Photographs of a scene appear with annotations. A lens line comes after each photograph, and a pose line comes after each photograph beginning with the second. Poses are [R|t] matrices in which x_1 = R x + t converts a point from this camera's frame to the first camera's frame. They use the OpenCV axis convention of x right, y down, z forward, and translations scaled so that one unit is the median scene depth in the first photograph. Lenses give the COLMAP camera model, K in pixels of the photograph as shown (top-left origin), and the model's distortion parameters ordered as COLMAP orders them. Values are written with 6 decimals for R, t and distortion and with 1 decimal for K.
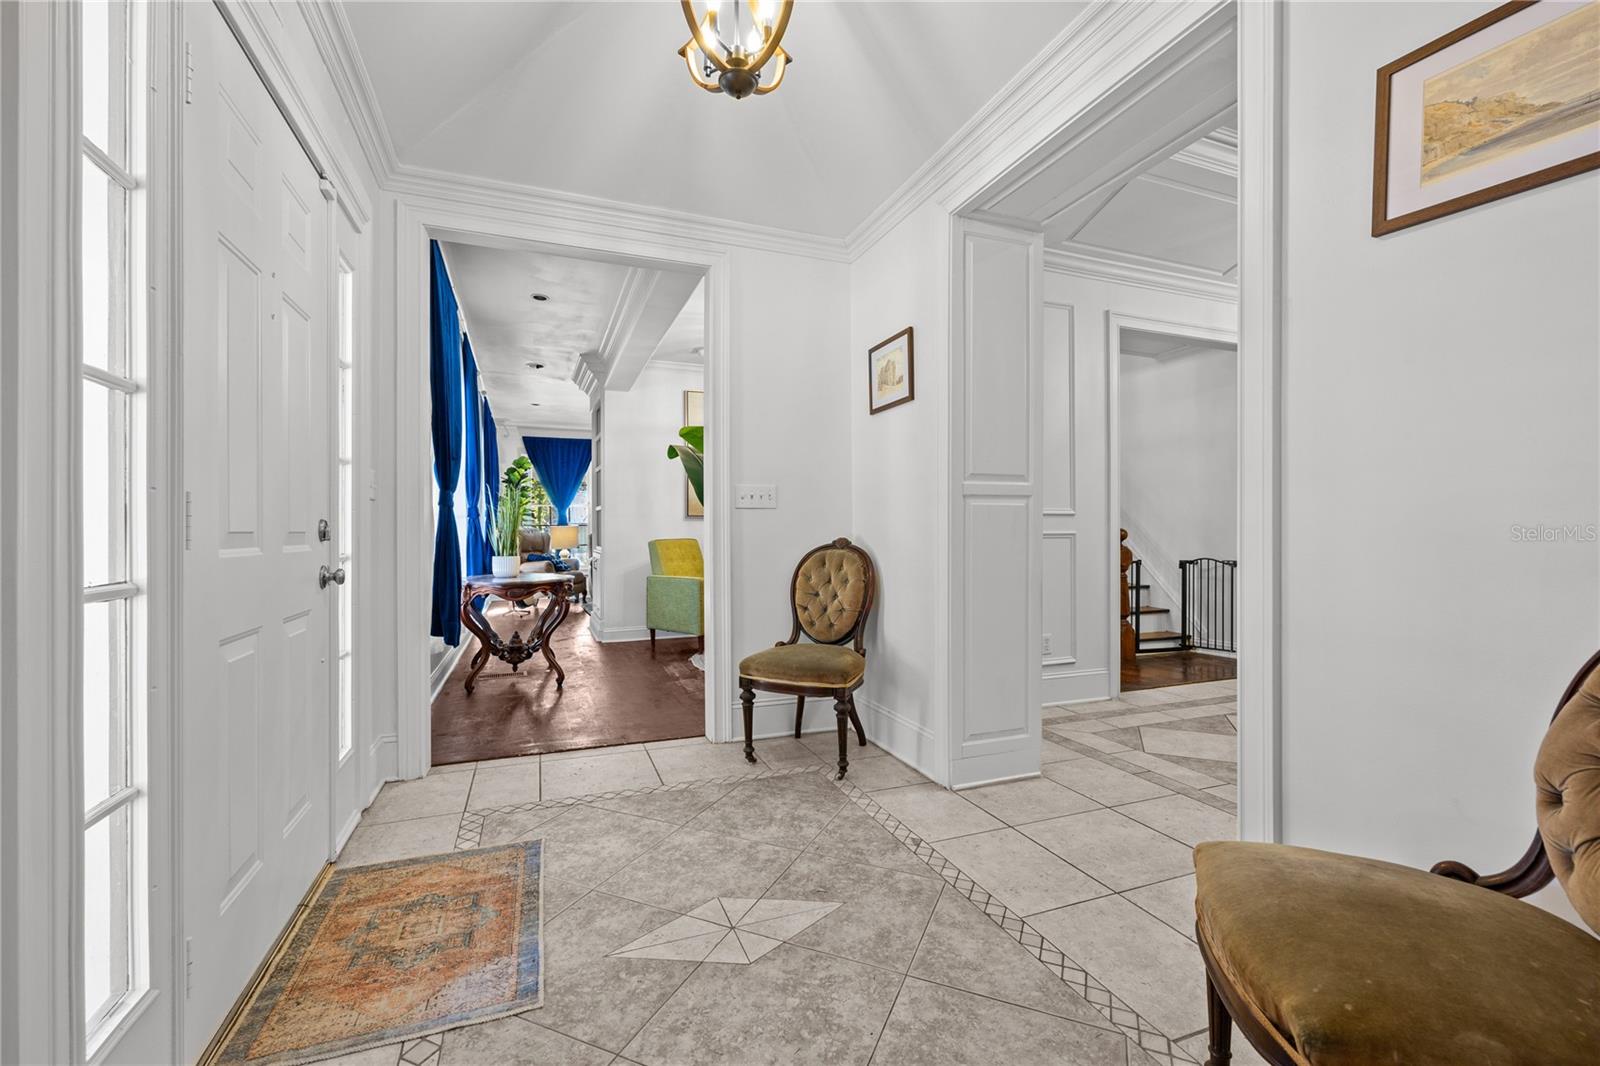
lens RADIAL K [[669.2, 0, 800.0], [0, 669.2, 533.9], [0, 0, 1]] dist [0.000060, 0.000030]
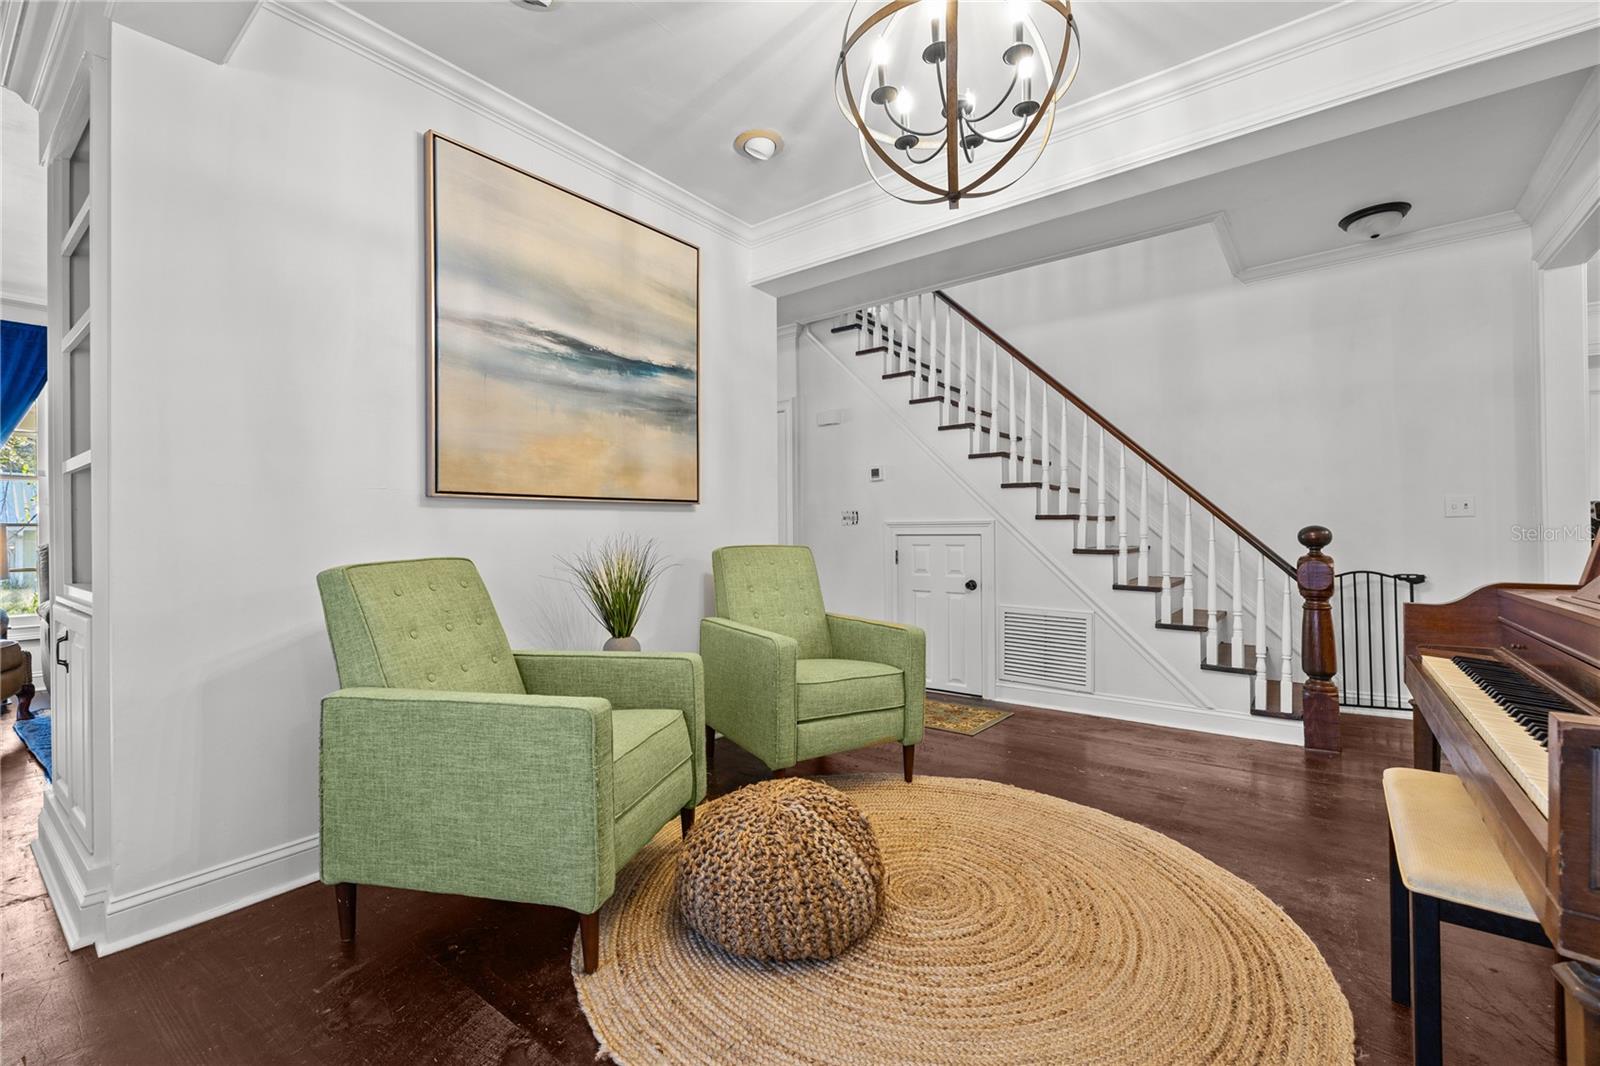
lens RADIAL K [[669.2, 0, 797.0], [0, 669.2, 530.8], [0, 0, 1]] dist [0.000060, 0.000030]
pose [[0.861537, -0.003677, 0.507682, -0.182024], [0.005890, 0.999979, -0.002752, -0.004338], [-0.507661, 0.005362, 0.861540, 0.598121]]
